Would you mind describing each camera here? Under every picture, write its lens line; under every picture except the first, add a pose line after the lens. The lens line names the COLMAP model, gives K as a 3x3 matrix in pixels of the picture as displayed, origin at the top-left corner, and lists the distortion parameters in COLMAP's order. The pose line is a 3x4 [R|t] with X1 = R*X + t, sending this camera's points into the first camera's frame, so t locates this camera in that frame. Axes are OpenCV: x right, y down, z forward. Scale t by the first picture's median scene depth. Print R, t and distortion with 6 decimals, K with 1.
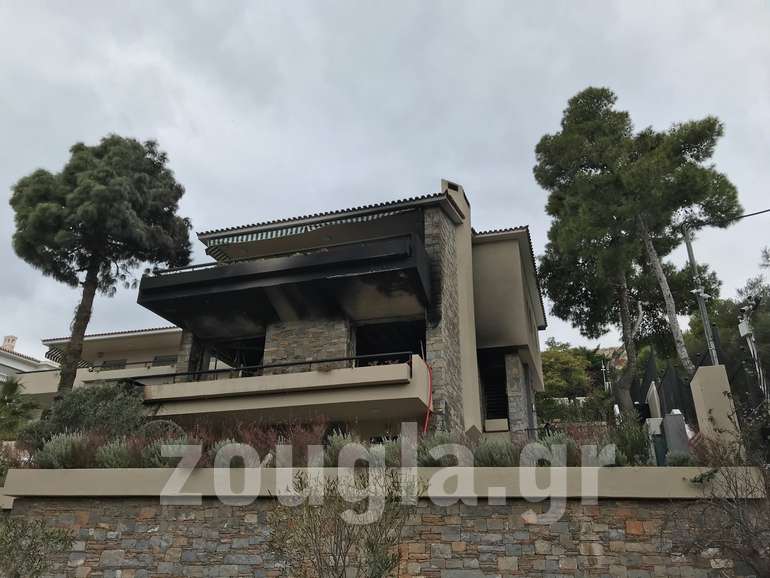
lens RADIAL K [[618.3, 0, 385.0], [0, 618.3, 289.0], [0, 0, 1]] dist [-0.001745, -0.003309]
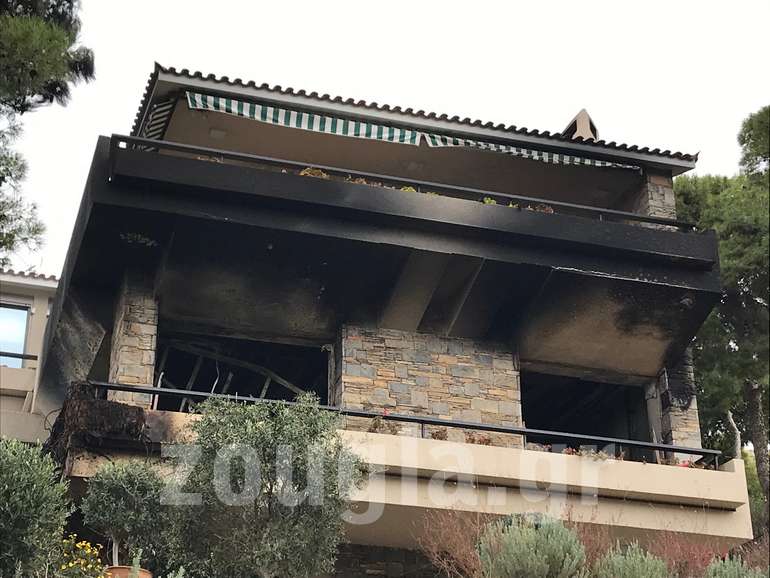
lens RADIAL K [[1510.7, 0, 385.0], [0, 1510.7, 289.0], [0, 0, 1]] dist [-0.003439, 0.011822]
pose [[0.823683, 0.235005, 0.516061, -0.768107], [-0.233642, 0.969889, -0.068754, 0.105115], [-0.516679, -0.063942, 0.853788, 0.034499]]
